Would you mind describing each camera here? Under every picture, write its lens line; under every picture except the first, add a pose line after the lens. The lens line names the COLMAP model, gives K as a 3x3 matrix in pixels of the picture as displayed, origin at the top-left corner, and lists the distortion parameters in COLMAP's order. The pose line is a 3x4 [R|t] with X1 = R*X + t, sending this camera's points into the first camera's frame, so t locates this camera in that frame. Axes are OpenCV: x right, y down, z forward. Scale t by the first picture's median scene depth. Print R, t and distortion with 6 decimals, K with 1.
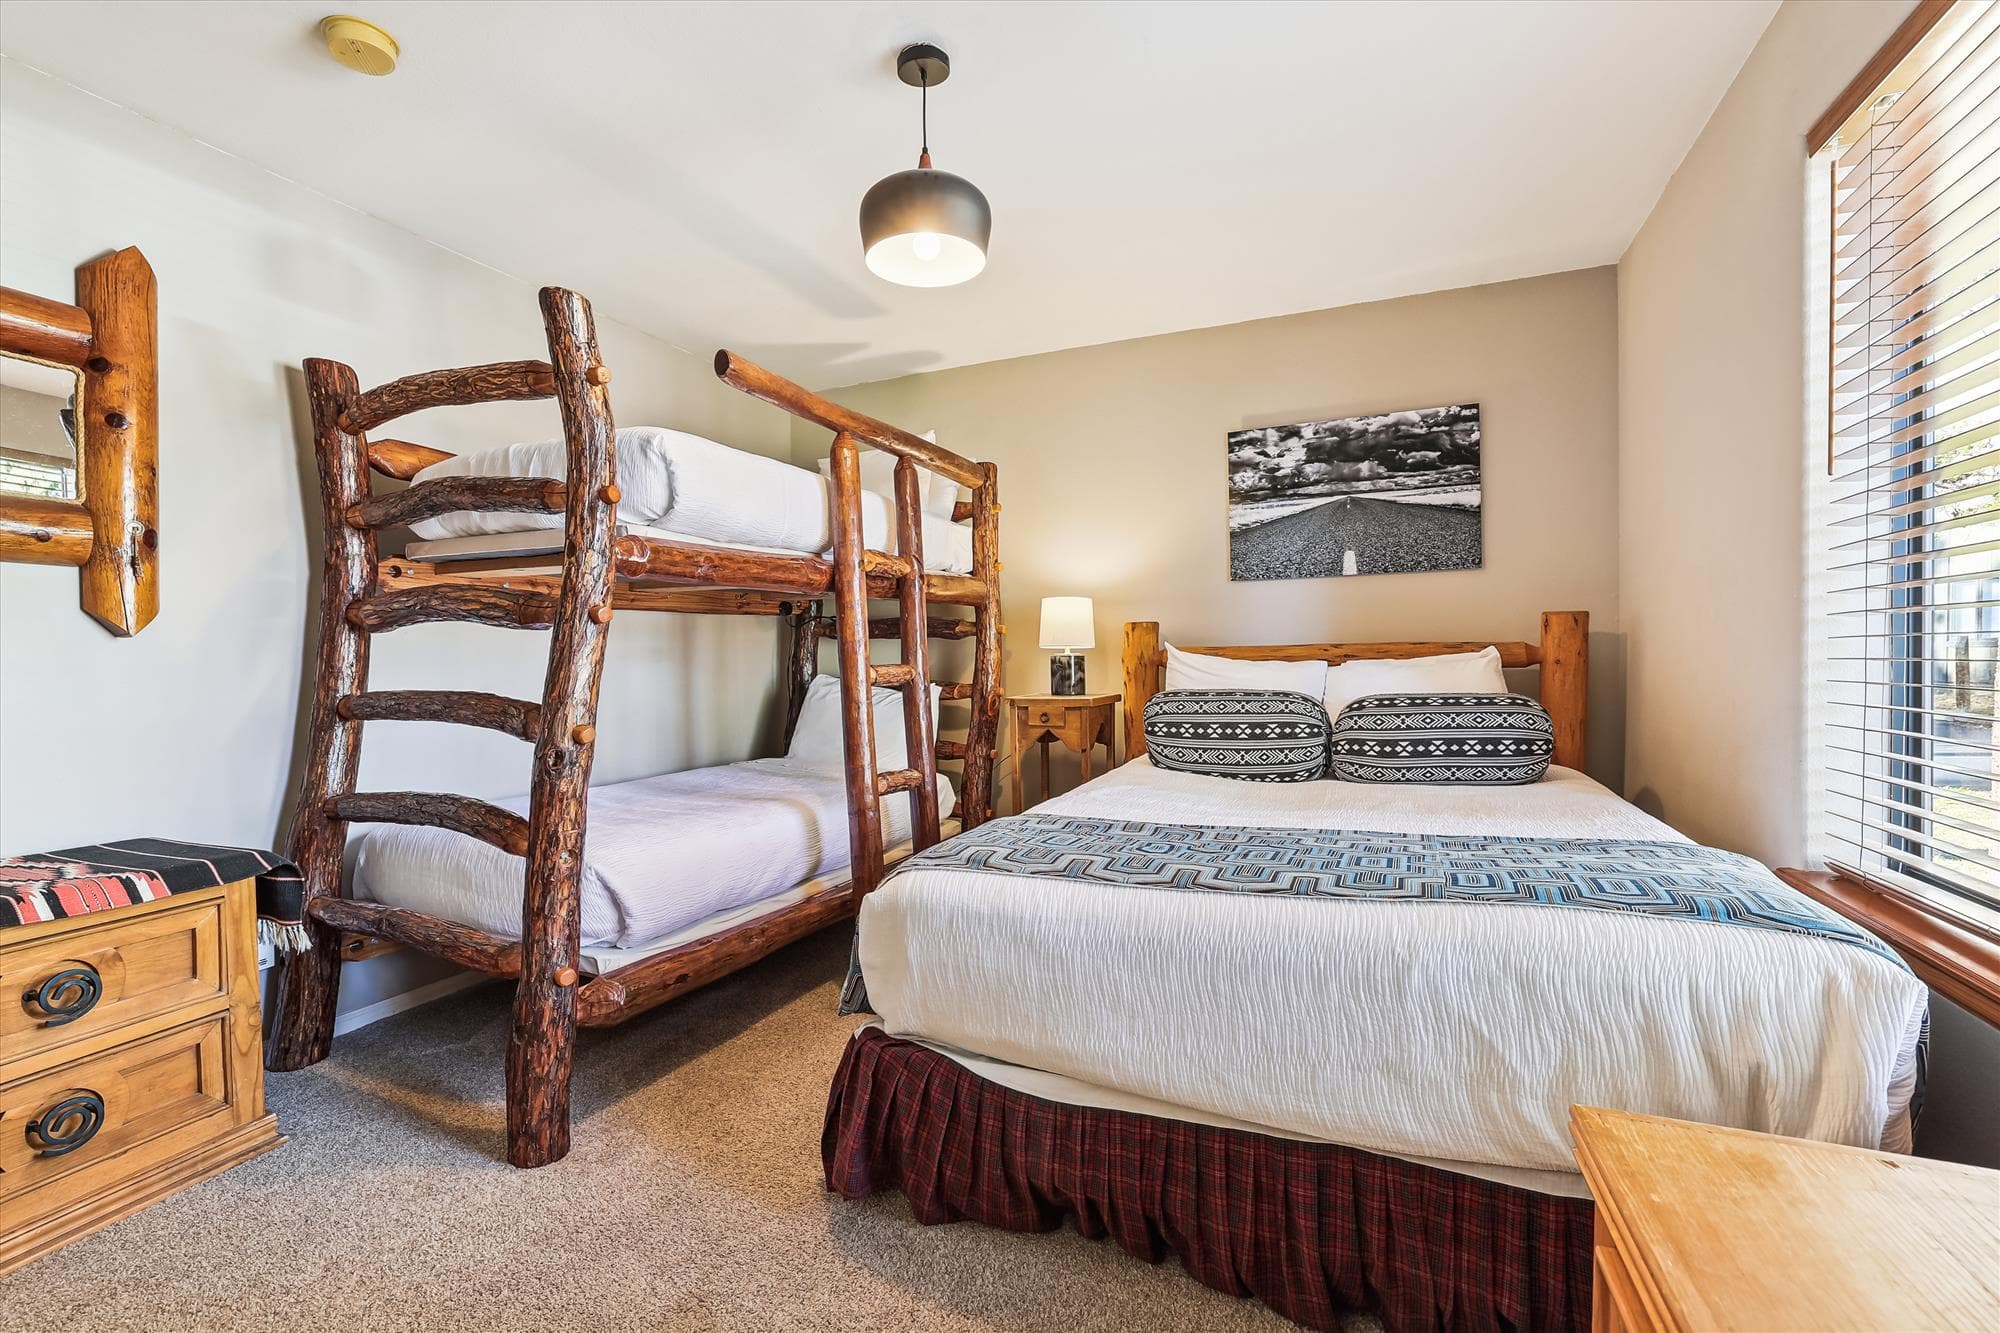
lens RADIAL K [[874.4, 0, 978.4], [0, 874.4, 683.0], [0, 0, 1]] dist [-0.022813, 0.002193]
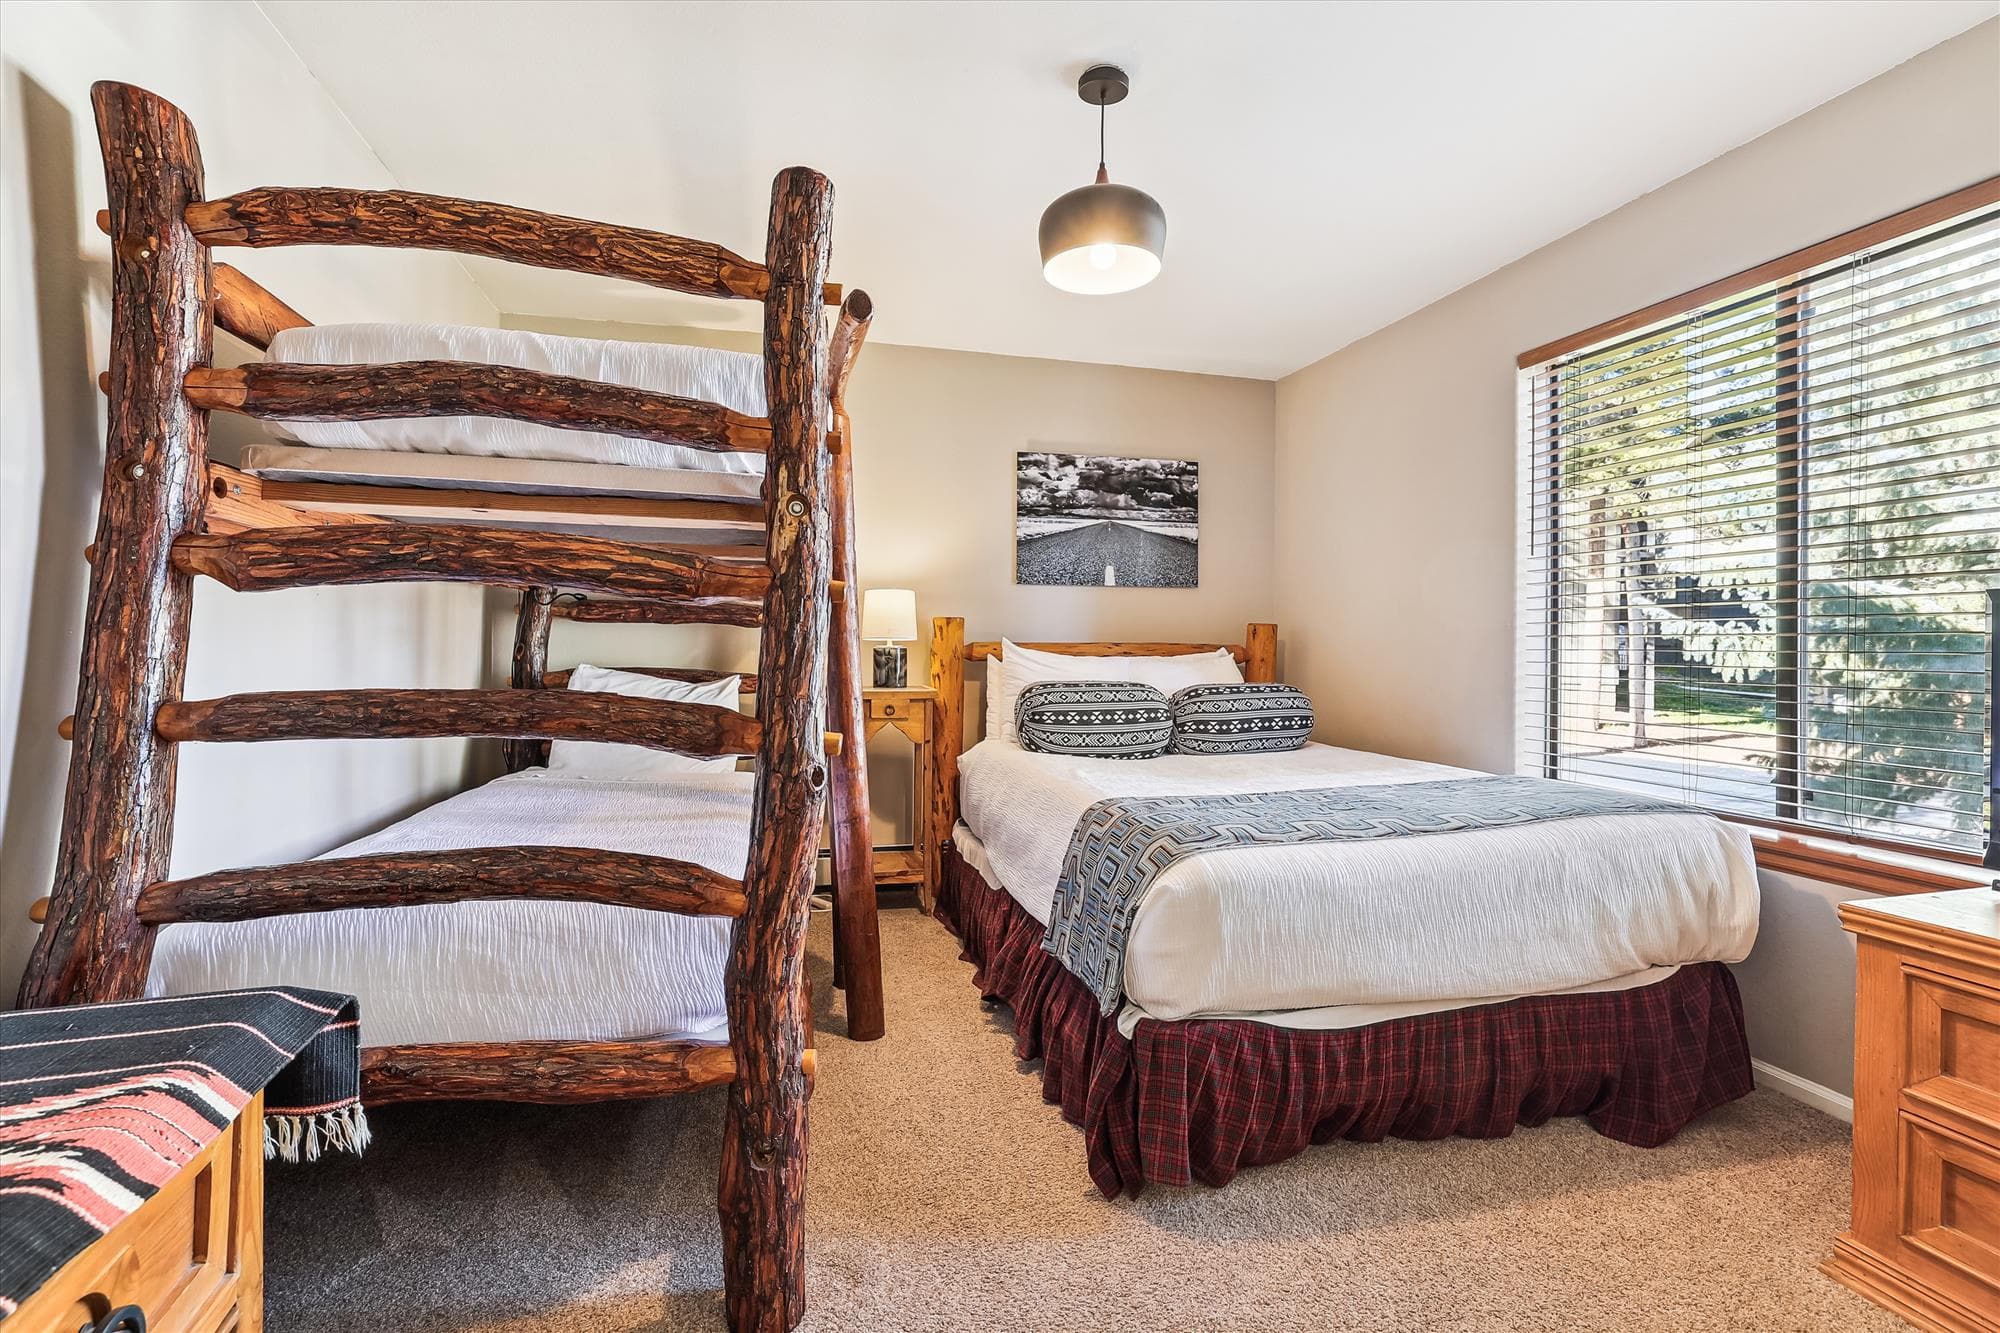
lens RADIAL K [[874.4, 0, 981.8], [0, 874.4, 647.0], [0, 0, 1]] dist [-0.022813, 0.002193]
pose [[0.783408, 0.019720, 0.621194, -0.486030], [-0.000837, 0.999529, -0.030676, -0.001948], [-0.621507, 0.023512, 0.783056, 0.169702]]
